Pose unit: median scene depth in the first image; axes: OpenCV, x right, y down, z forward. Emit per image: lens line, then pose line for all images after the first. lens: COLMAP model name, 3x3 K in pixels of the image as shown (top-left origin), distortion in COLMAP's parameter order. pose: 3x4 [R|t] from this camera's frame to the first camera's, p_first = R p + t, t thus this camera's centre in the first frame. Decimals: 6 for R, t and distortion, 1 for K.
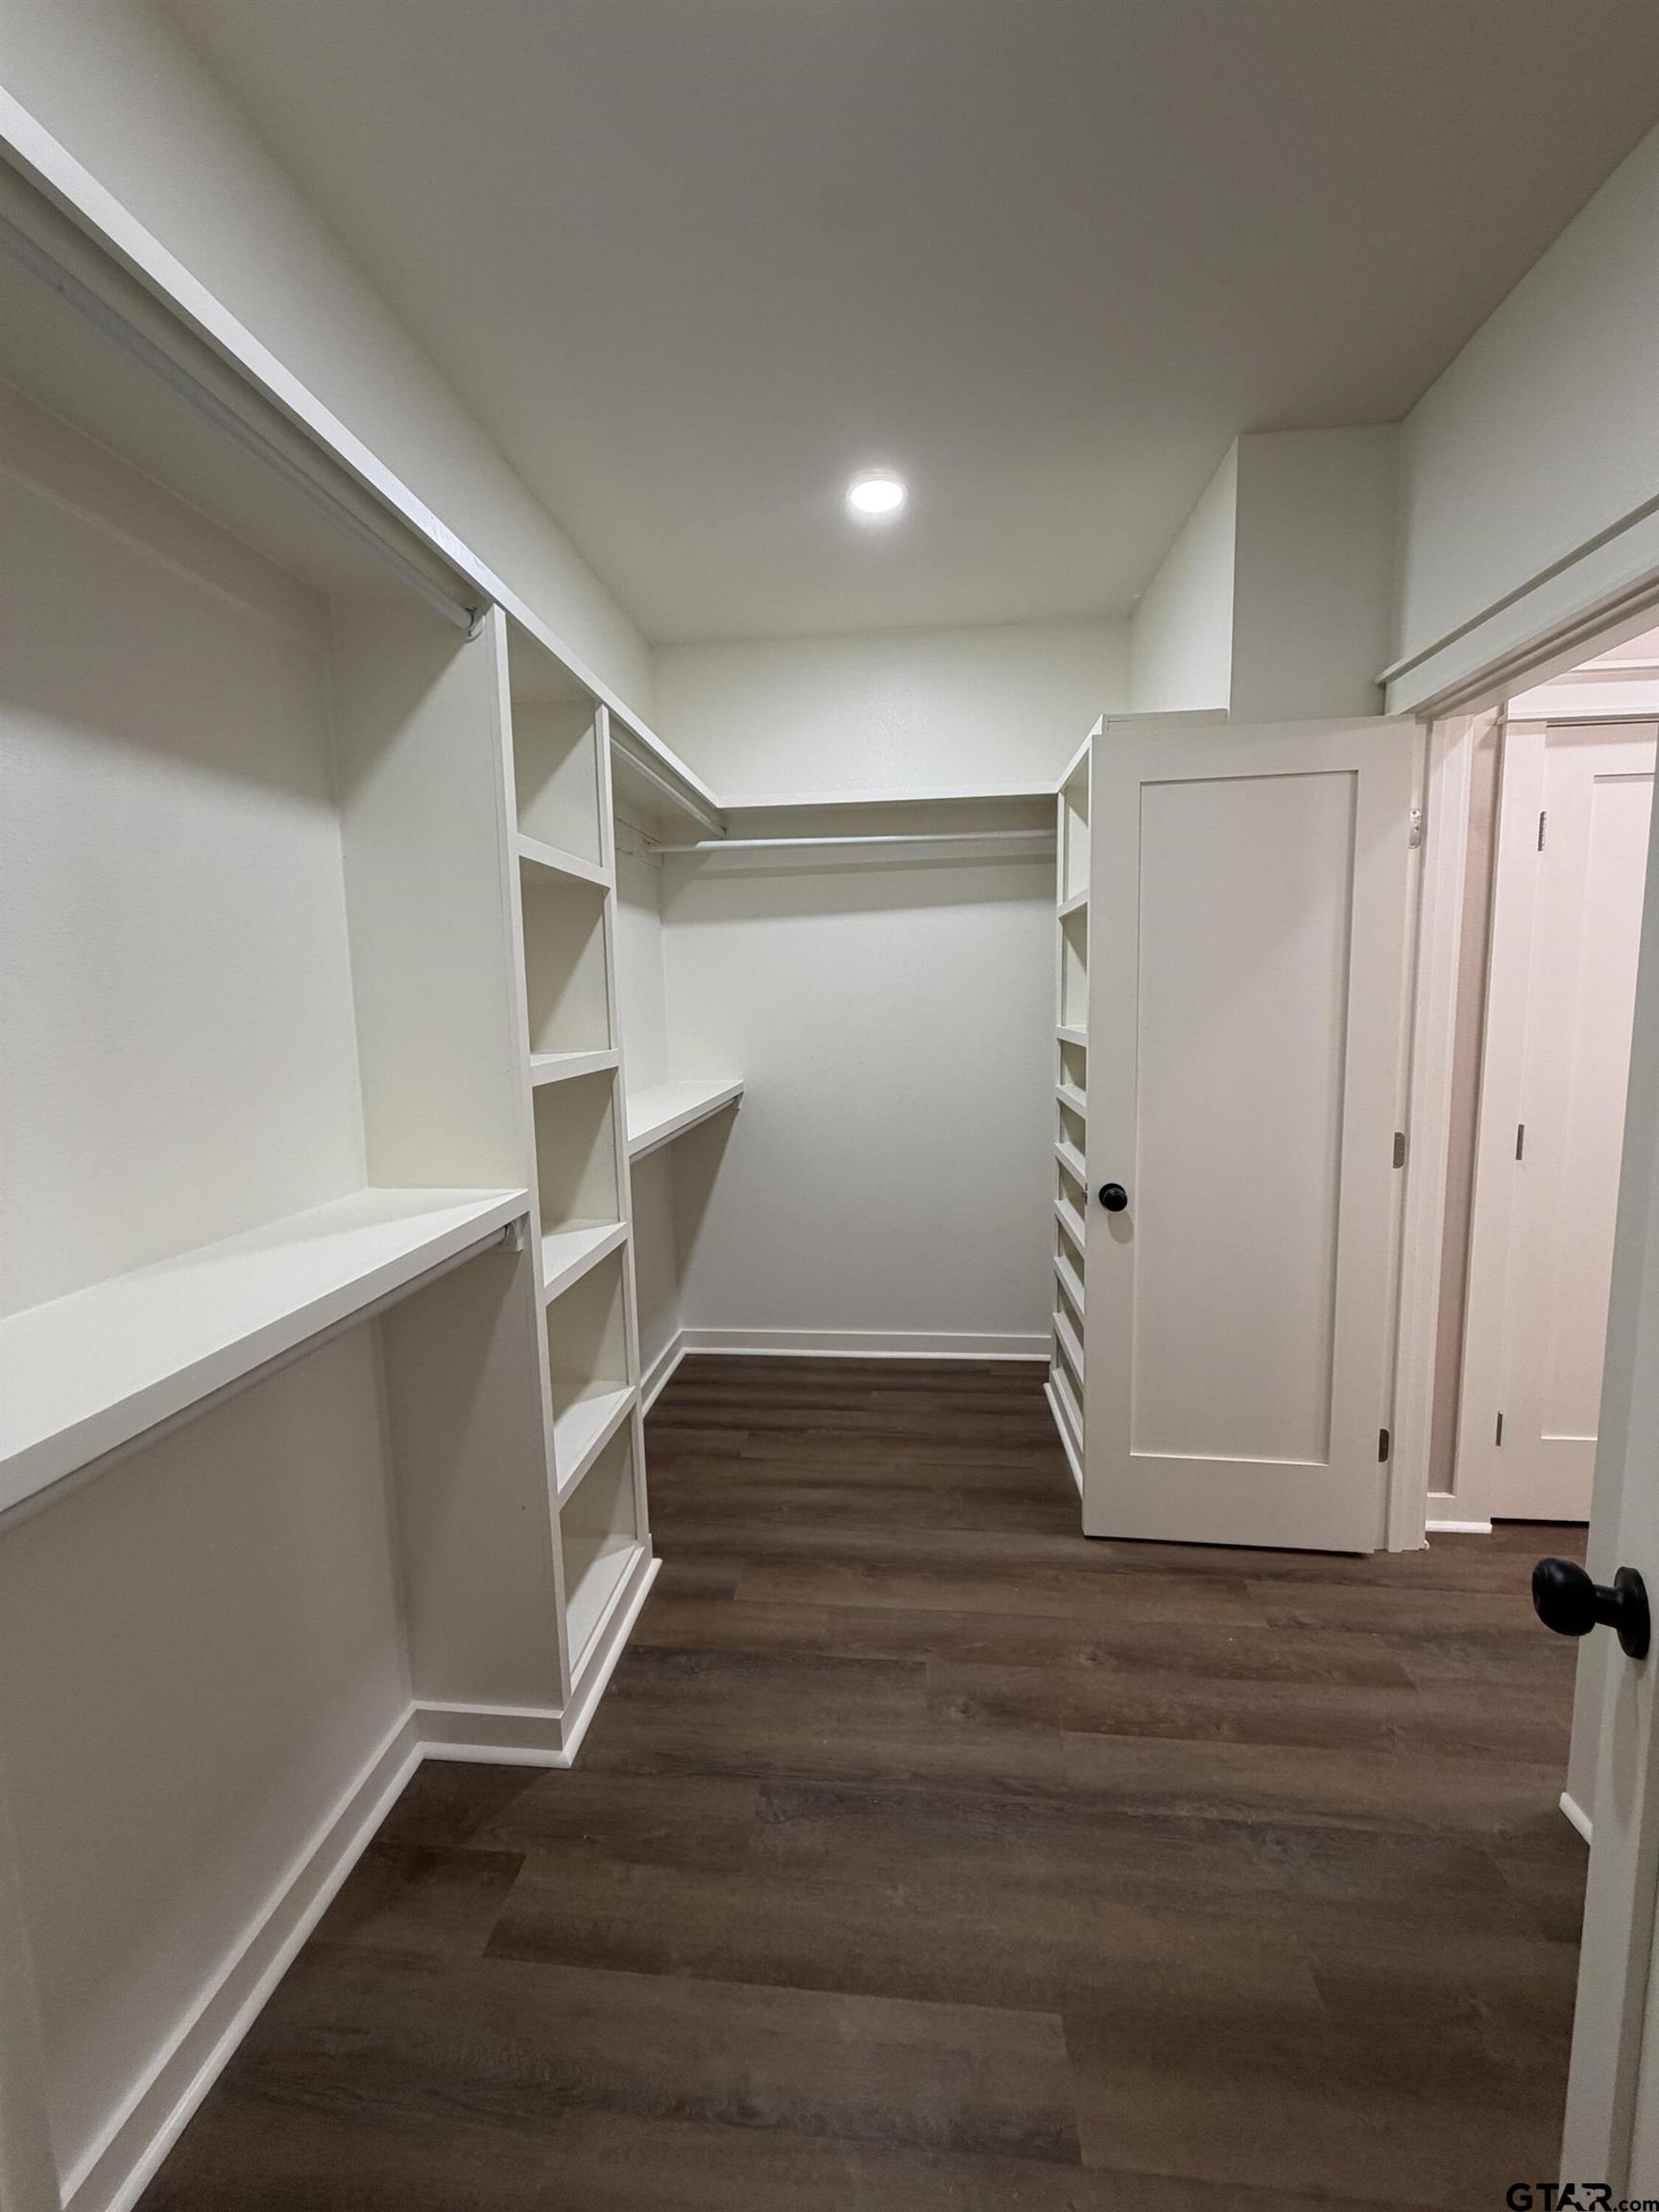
lens RADIAL K [[885.1, 0, 827.0], [0, 885.1, 1107.5], [0, 0, 1]] dist [0.002470, -0.000945]
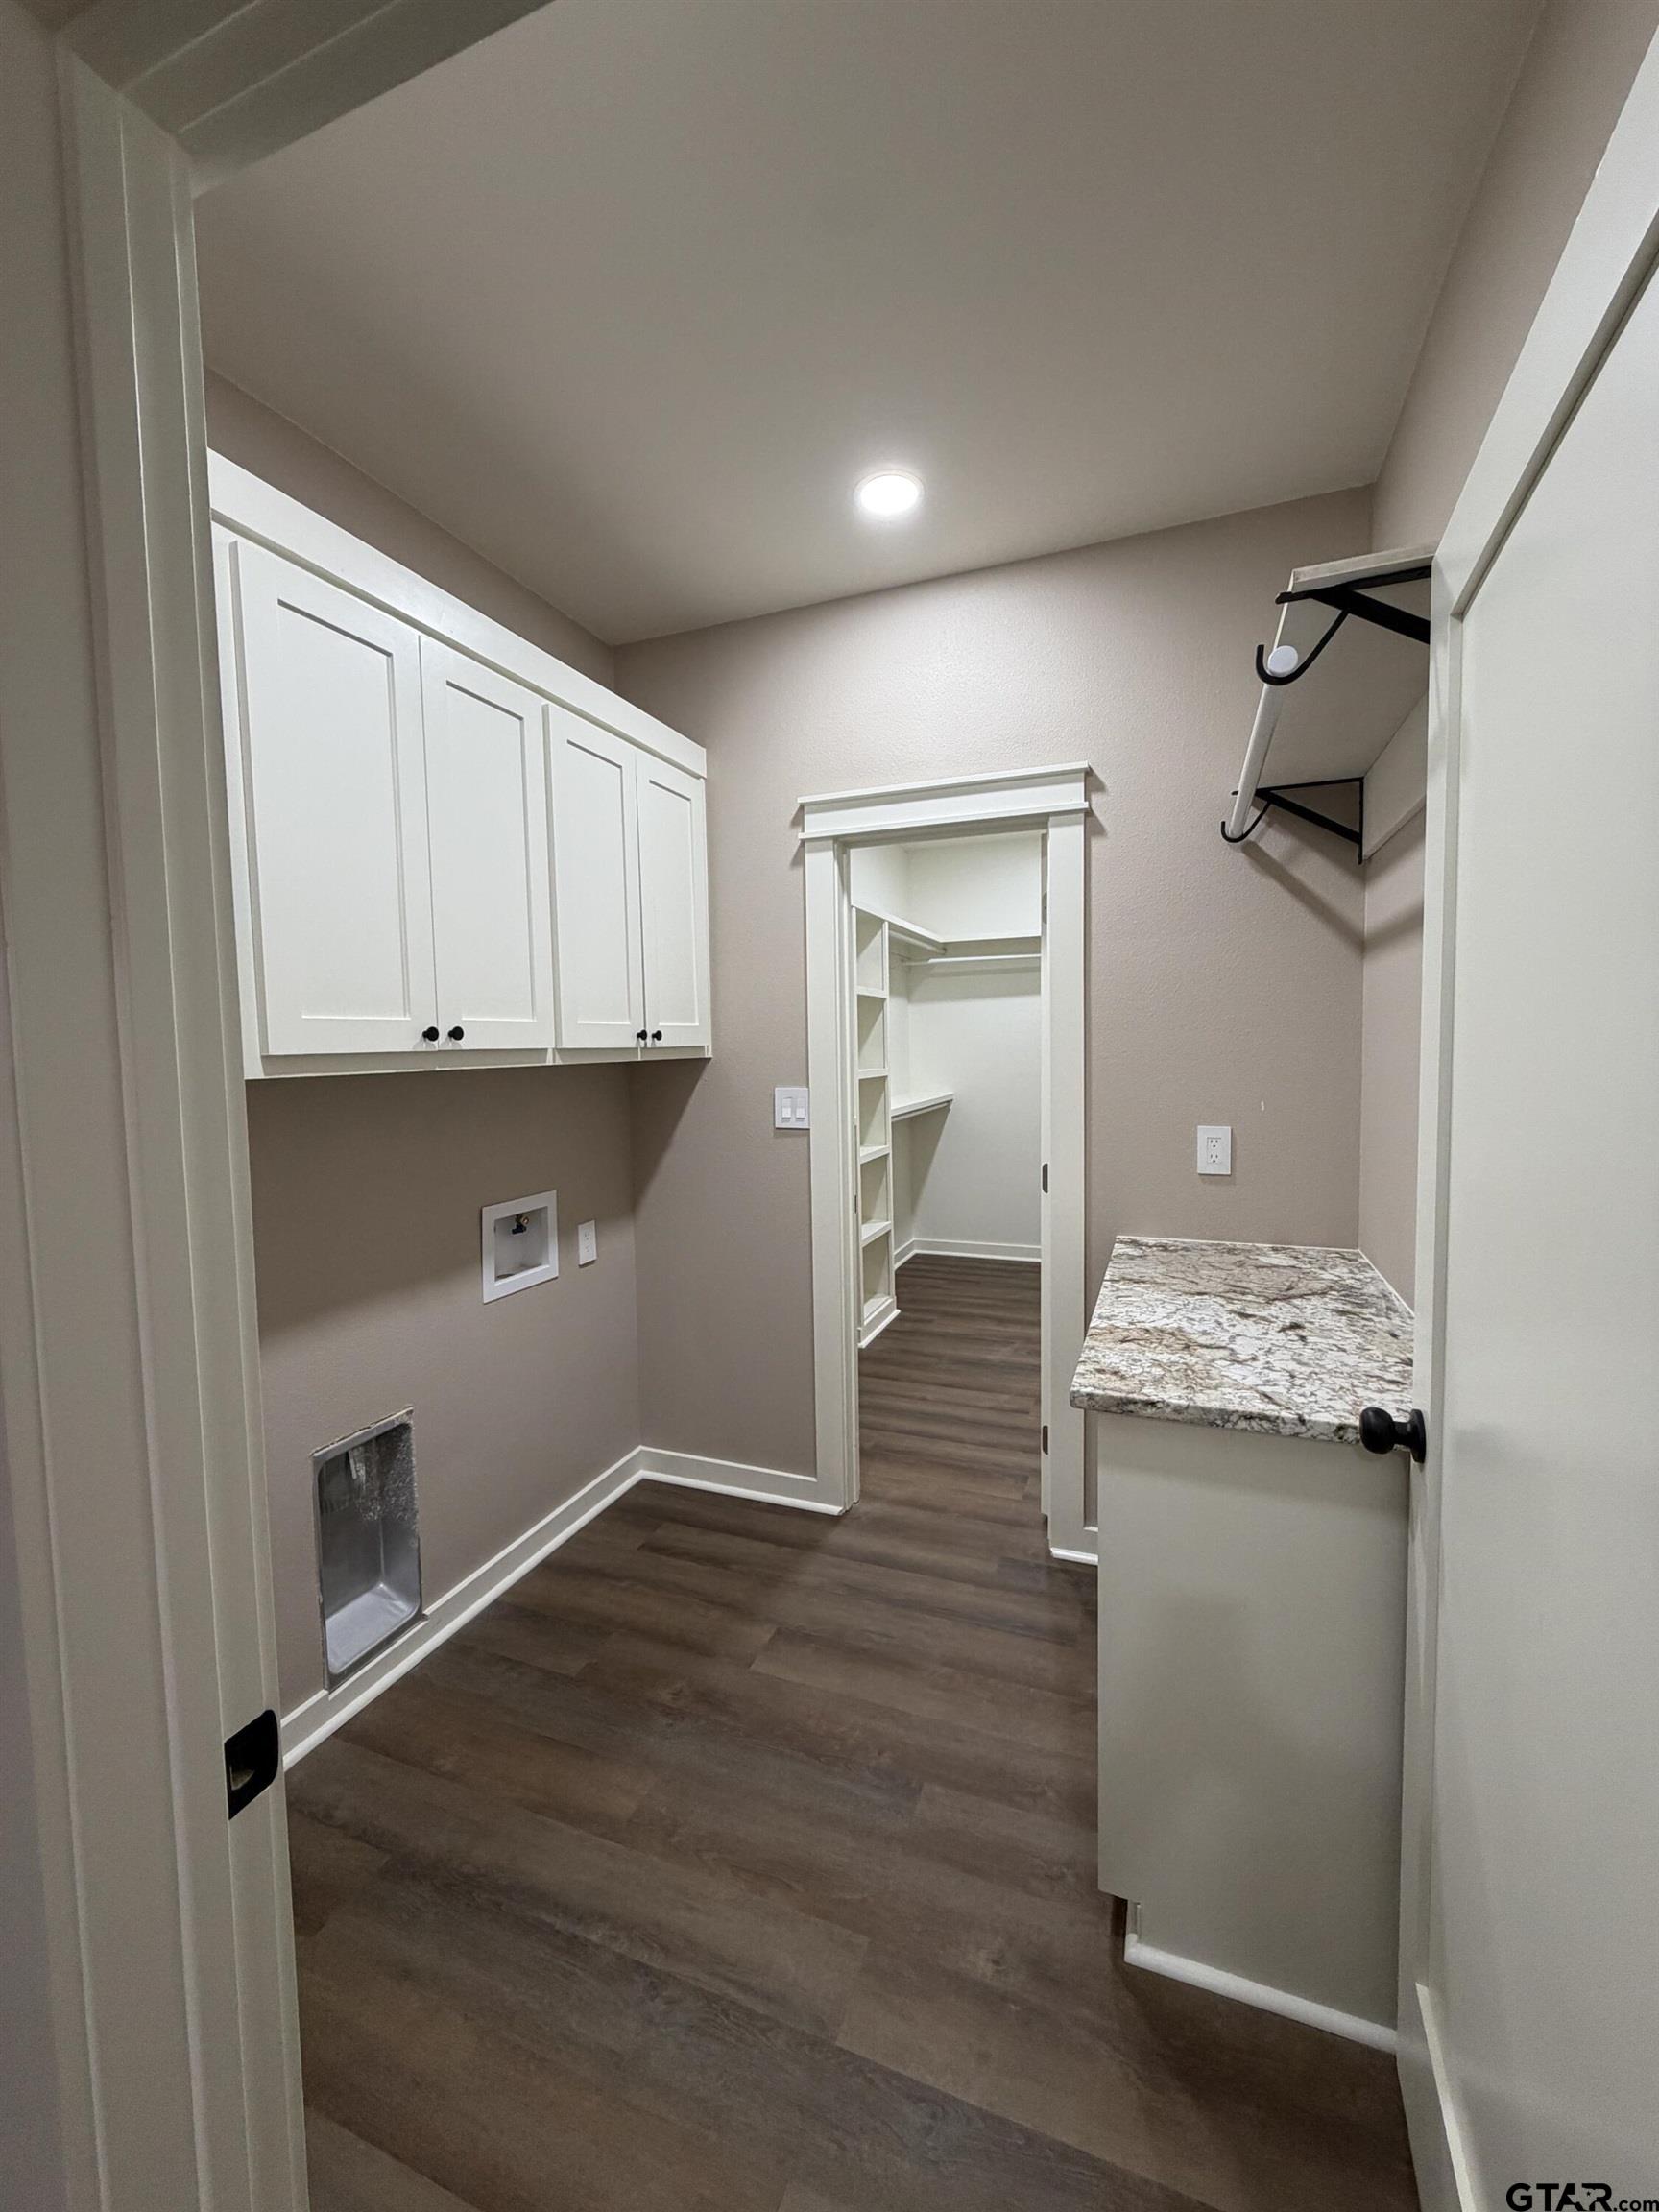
lens RADIAL K [[885.1, 0, 825.6], [0, 885.1, 1105.4], [0, 0, 1]] dist [0.002470, -0.000945]
pose [[0.962793, 0.017184, -0.269693, 0.217827], [-0.031177, 0.998376, -0.047688, 0.140538], [0.268435, 0.054322, 0.961765, -1.190587]]
